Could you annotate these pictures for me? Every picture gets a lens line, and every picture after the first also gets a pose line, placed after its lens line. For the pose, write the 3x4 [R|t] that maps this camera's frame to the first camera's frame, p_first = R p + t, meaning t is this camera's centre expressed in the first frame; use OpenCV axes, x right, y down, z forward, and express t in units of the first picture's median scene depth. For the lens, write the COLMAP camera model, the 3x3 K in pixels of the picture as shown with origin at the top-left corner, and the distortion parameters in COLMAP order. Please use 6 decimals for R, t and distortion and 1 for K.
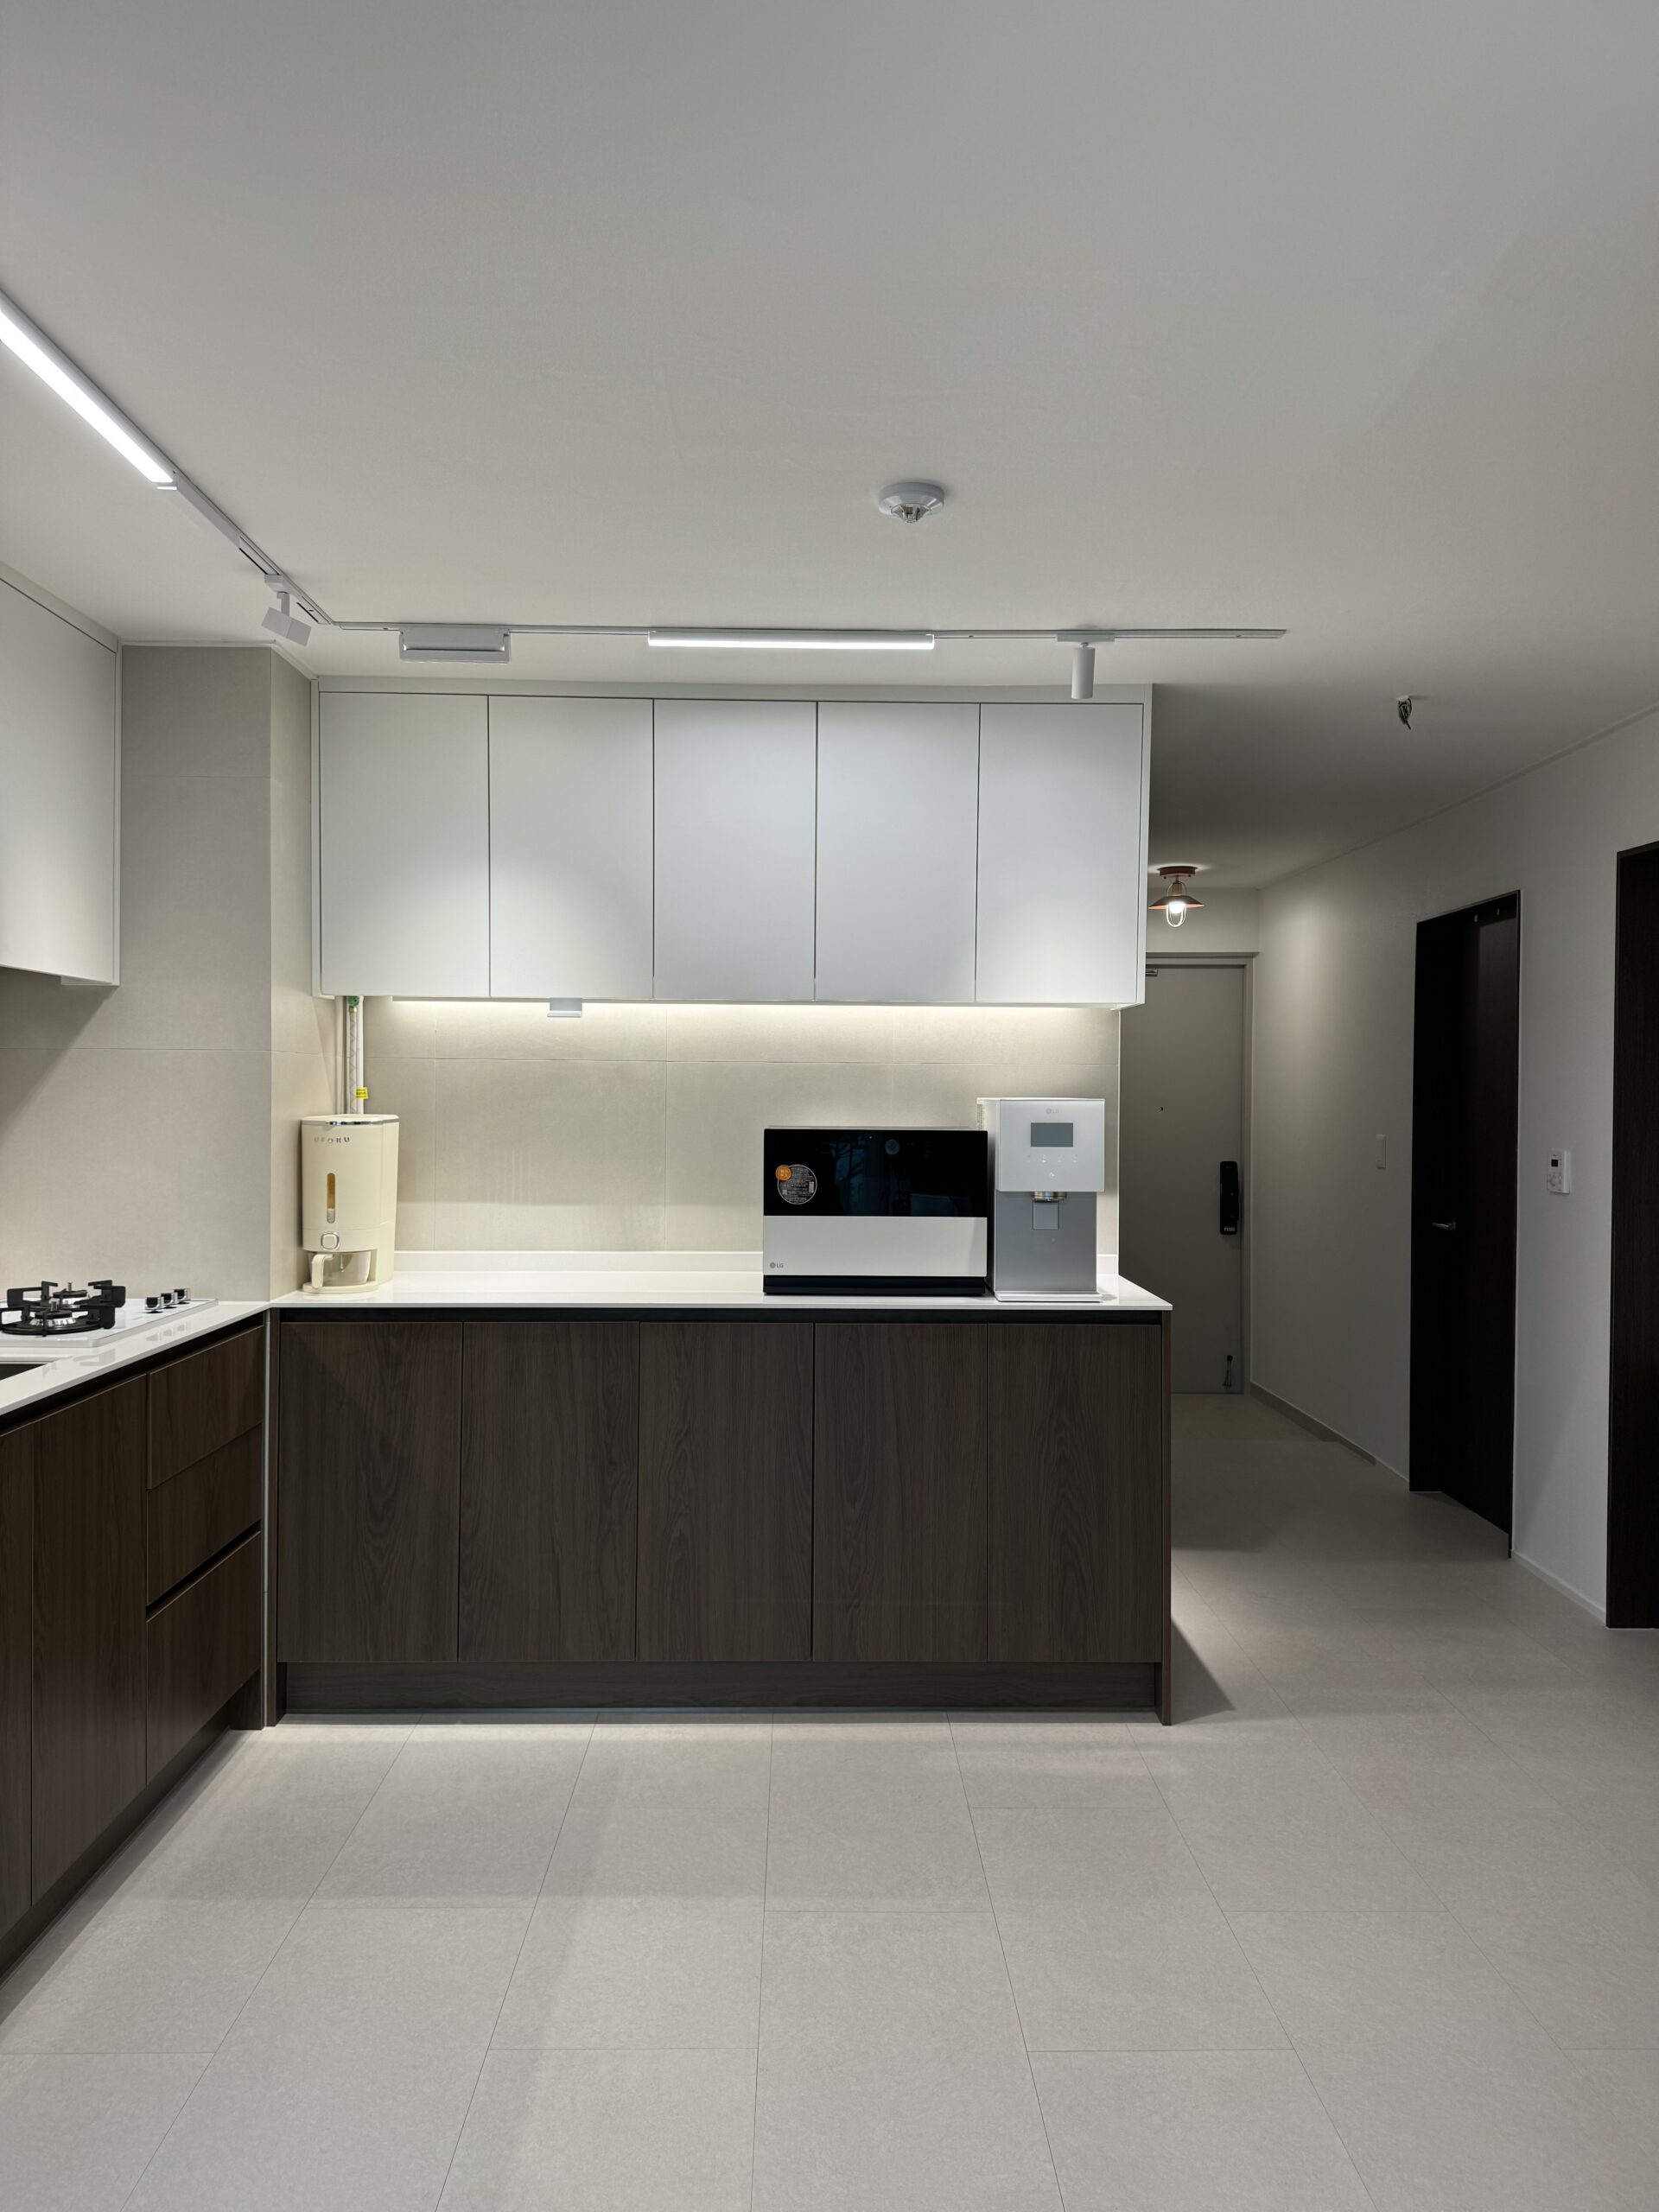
lens RADIAL K [[1519.3, 0, 836.9], [0, 1519.3, 1112.1], [0, 0, 1]] dist [0.067194, -0.093428]
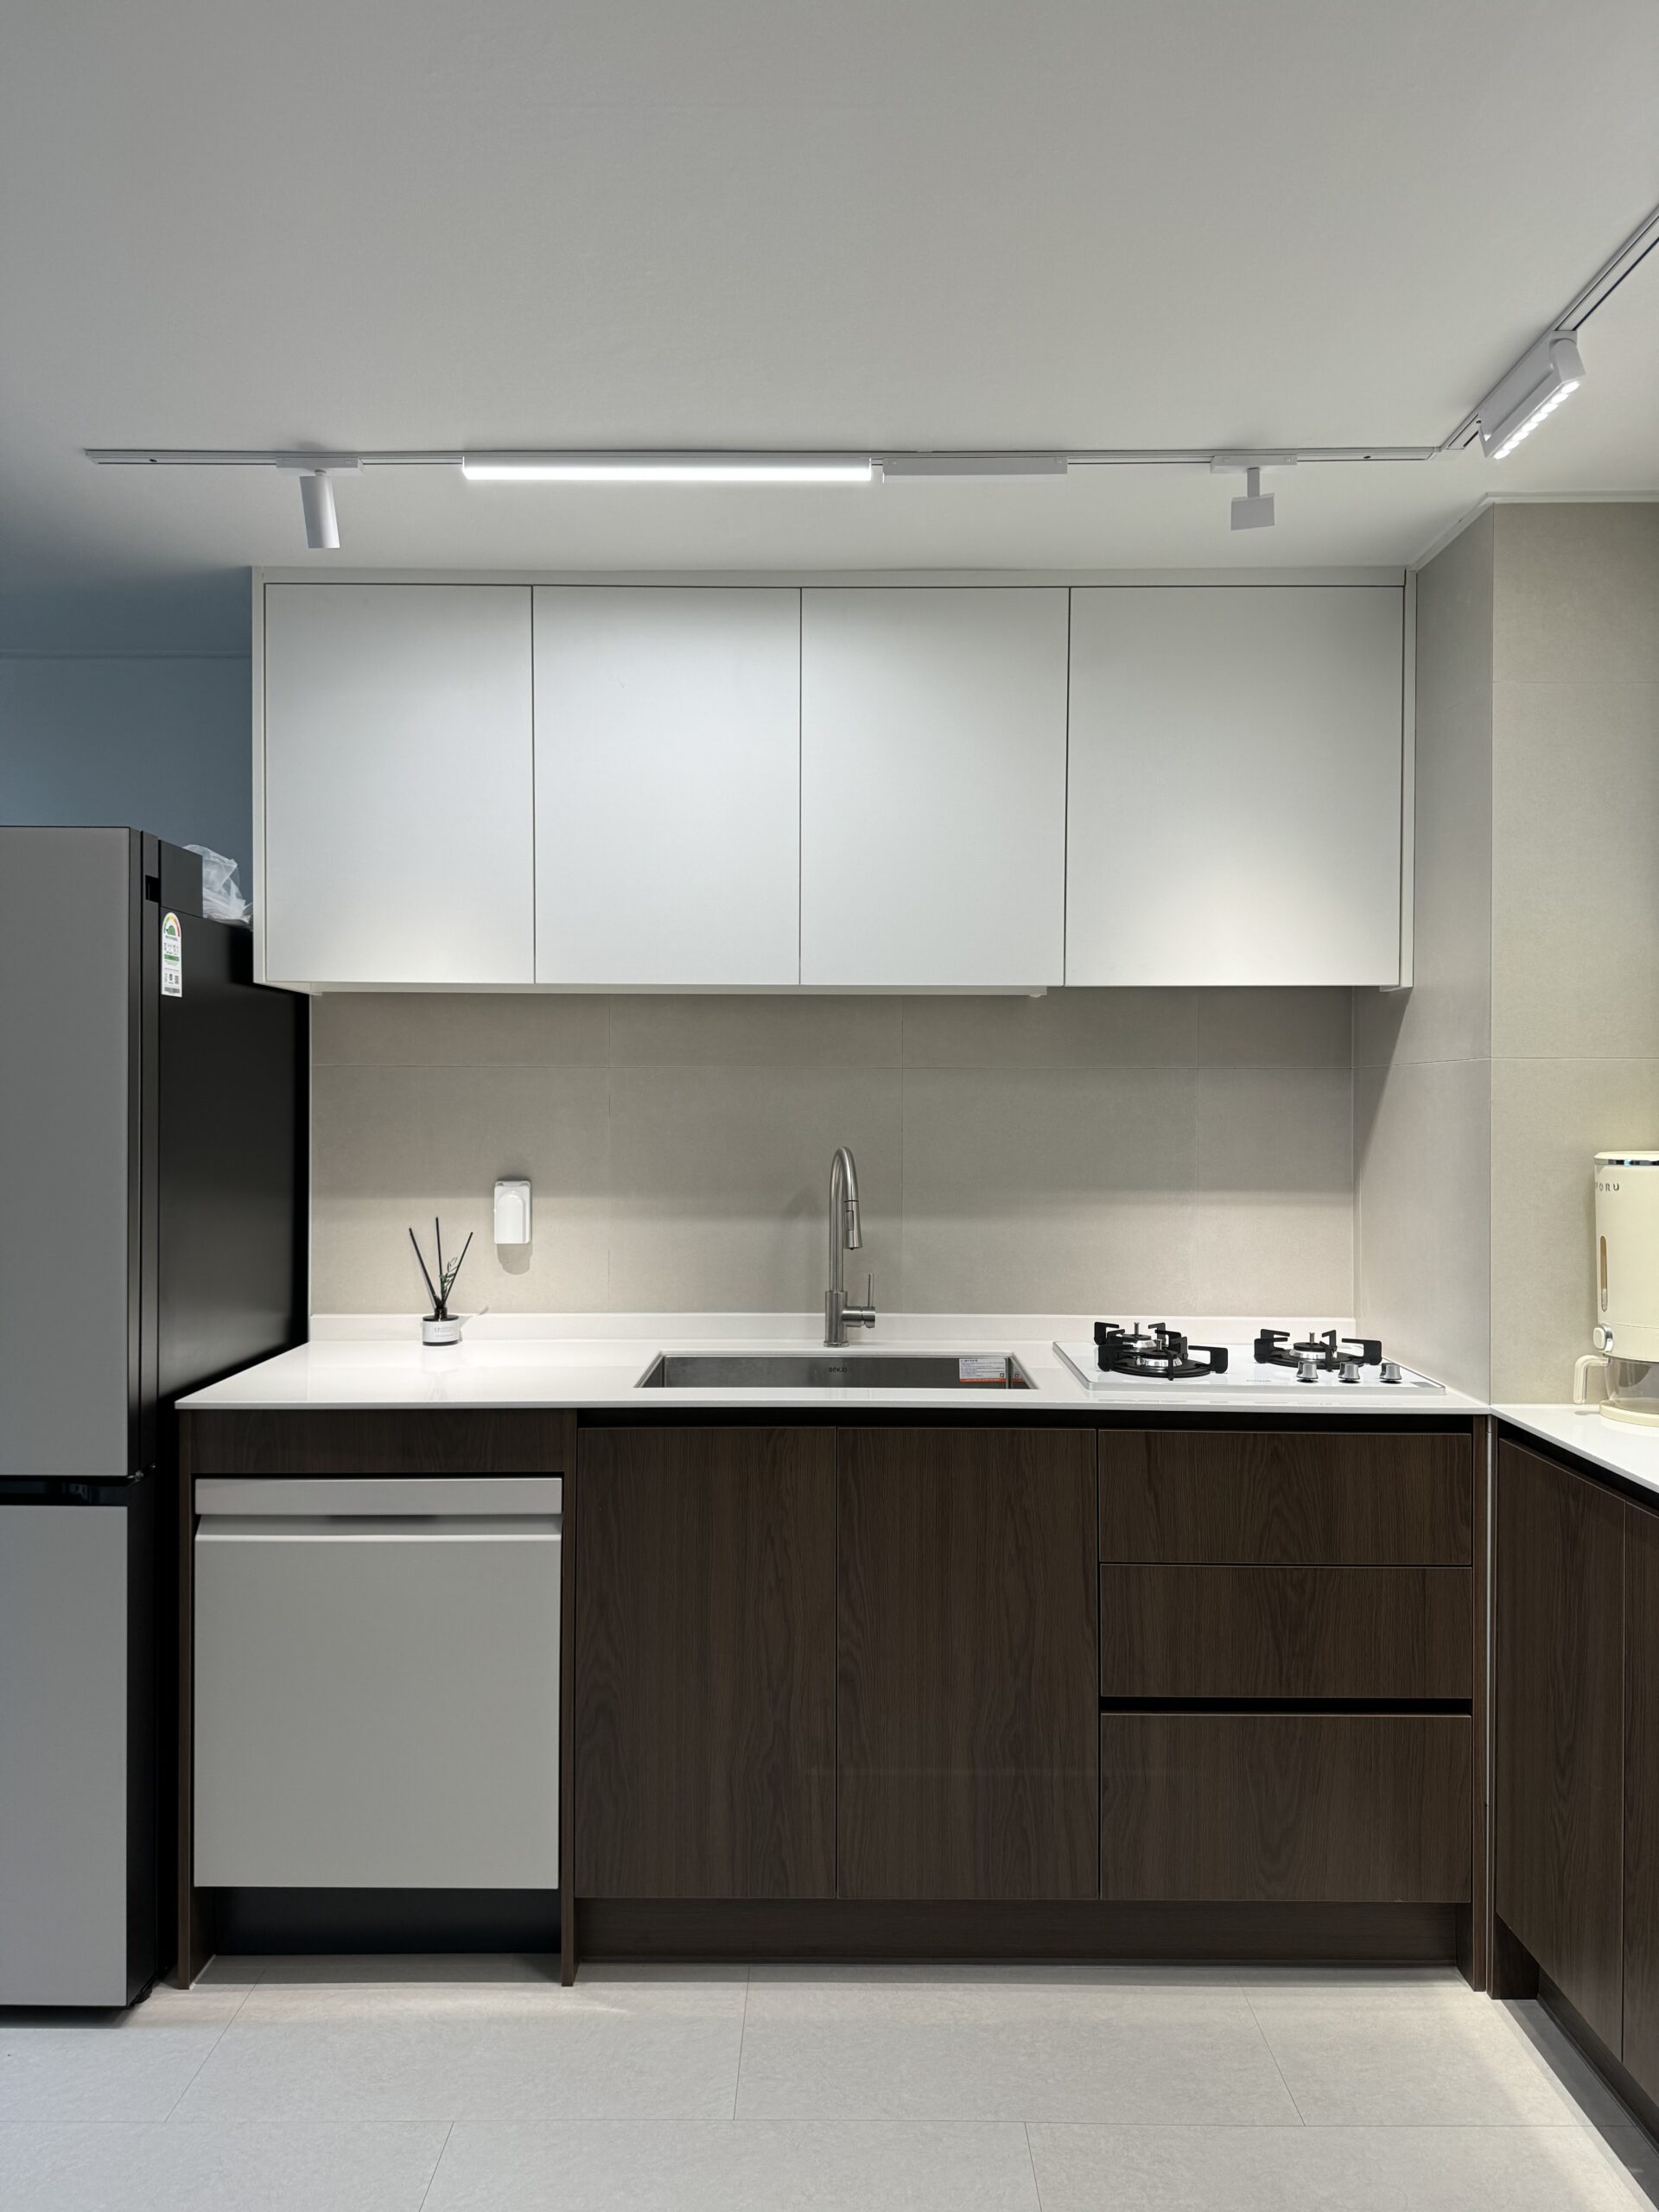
lens RADIAL K [[1519.3, 0, 836.9], [0, 1519.3, 1112.1], [0, 0, 1]] dist [0.067194, -0.093428]
pose [[-0.023506, -0.007493, -0.999696, 0.363618], [-0.014063, 0.999875, -0.007164, -0.005111], [0.999625, 0.013890, -0.023609, 0.711625]]
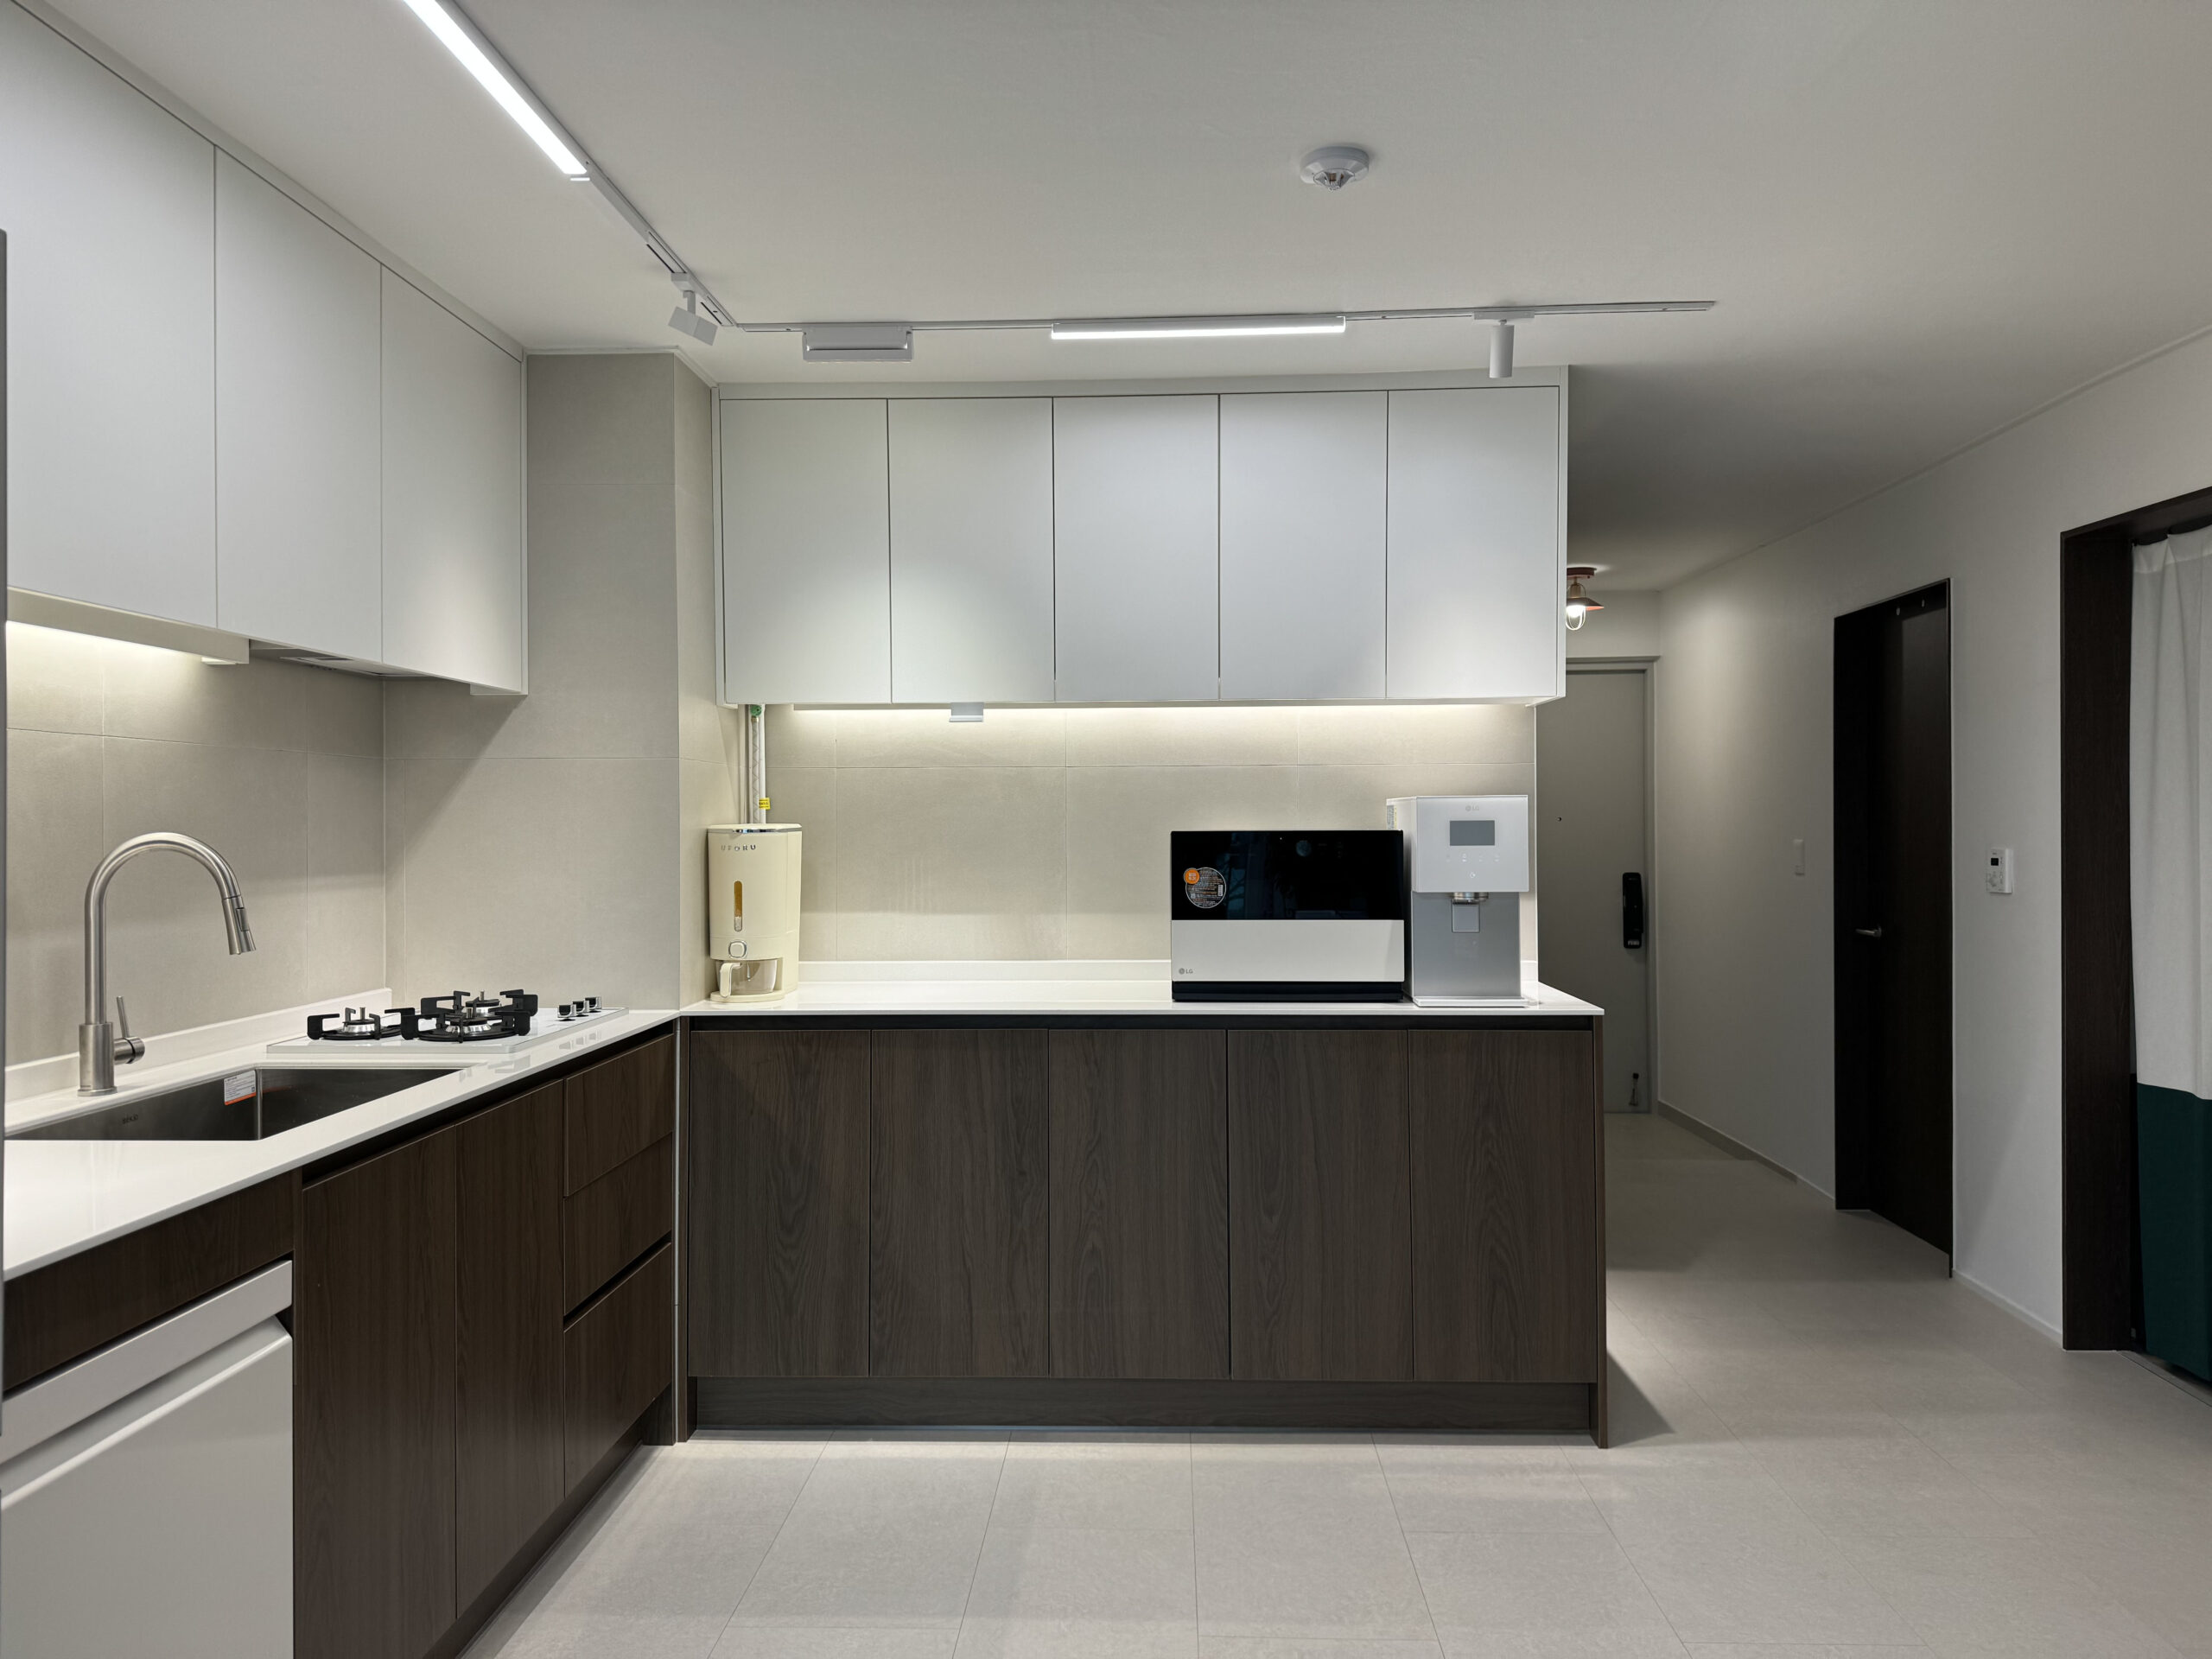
lens RADIAL K [[1519.3, 0, 1129.8], [0, 1519.3, 820.0], [0, 0, 1]] dist [0.067194, -0.093428]
pose [[0.998660, -0.013171, -0.050047, -0.026919], [0.012507, 0.999830, -0.013544, 0.017260], [0.050217, 0.012899, 0.998655, 0.024259]]
